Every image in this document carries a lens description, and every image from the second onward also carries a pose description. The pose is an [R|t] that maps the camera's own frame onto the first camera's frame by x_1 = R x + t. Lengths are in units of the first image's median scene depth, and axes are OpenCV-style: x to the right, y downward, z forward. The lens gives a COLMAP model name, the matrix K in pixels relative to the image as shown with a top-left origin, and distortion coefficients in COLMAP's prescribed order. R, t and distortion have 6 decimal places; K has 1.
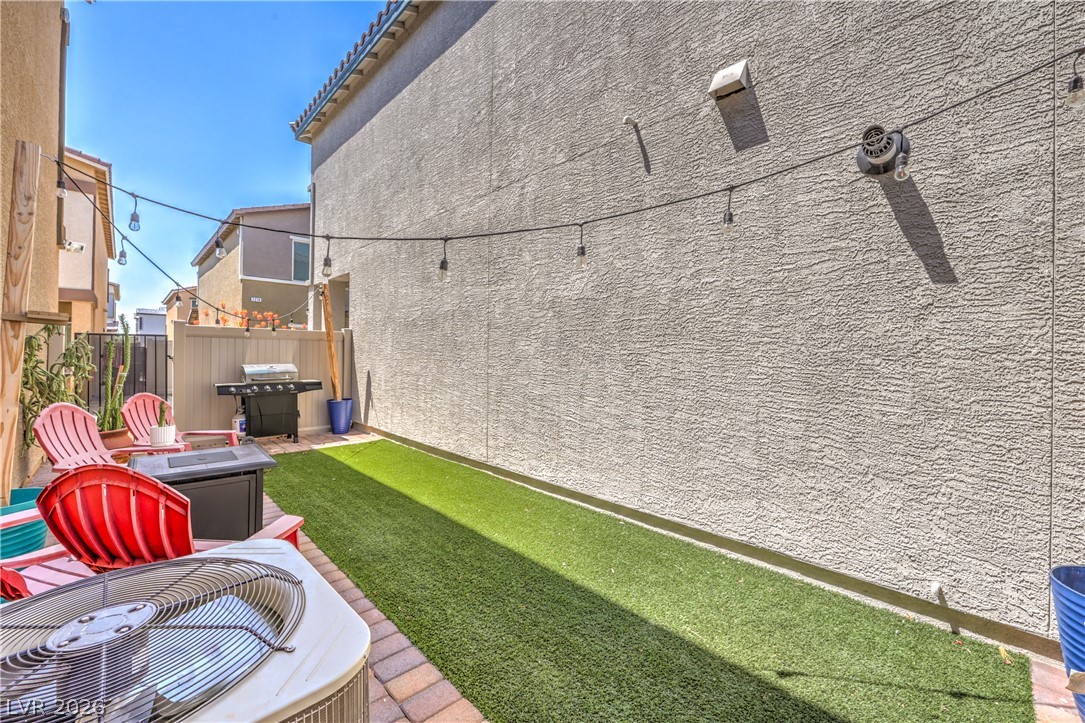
lens RADIAL K [[438.8, 0, 551.1], [0, 438.8, 353.7], [0, 0, 1]] dist [-0.002955, -0.000087]
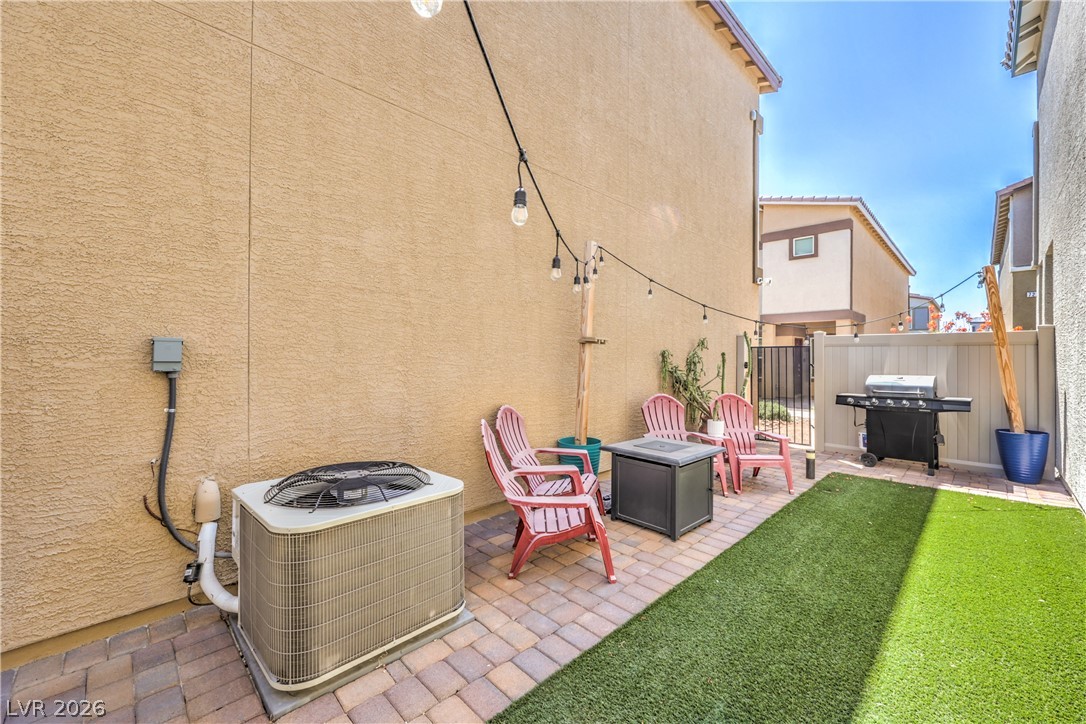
lens RADIAL K [[439.2, 0, 551.6], [0, 439.2, 354.1], [0, 0, 1]] dist [-0.002955, -0.000087]
pose [[0.025367, -0.017492, -0.999525, 0.207539], [-0.004728, 0.999834, -0.017618, 0.001203], [0.999667, 0.005173, 0.025280, 0.304388]]
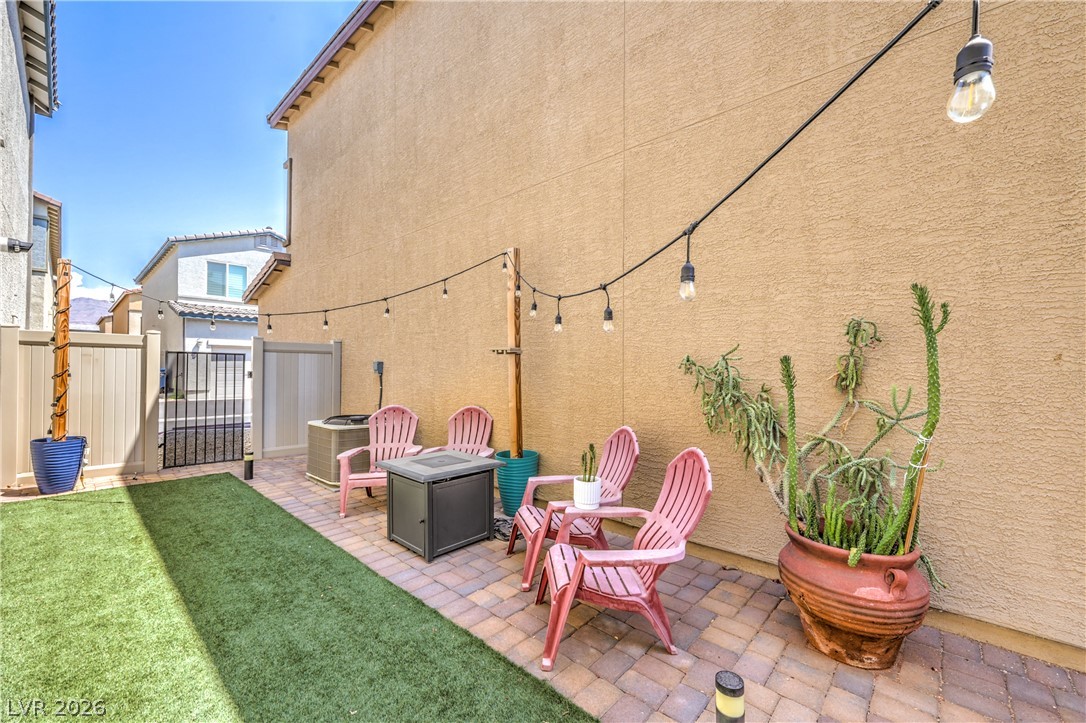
lens RADIAL K [[441.6, 0, 543.0], [0, 441.6, 361.5], [0, 0, 1]] dist [-0.001102, -0.000077]
pose [[-0.998135, -0.014149, -0.059377, -0.452125], [-0.013342, 0.999813, -0.013967, -0.007279], [0.059564, -0.013149, -0.998138, 1.016945]]
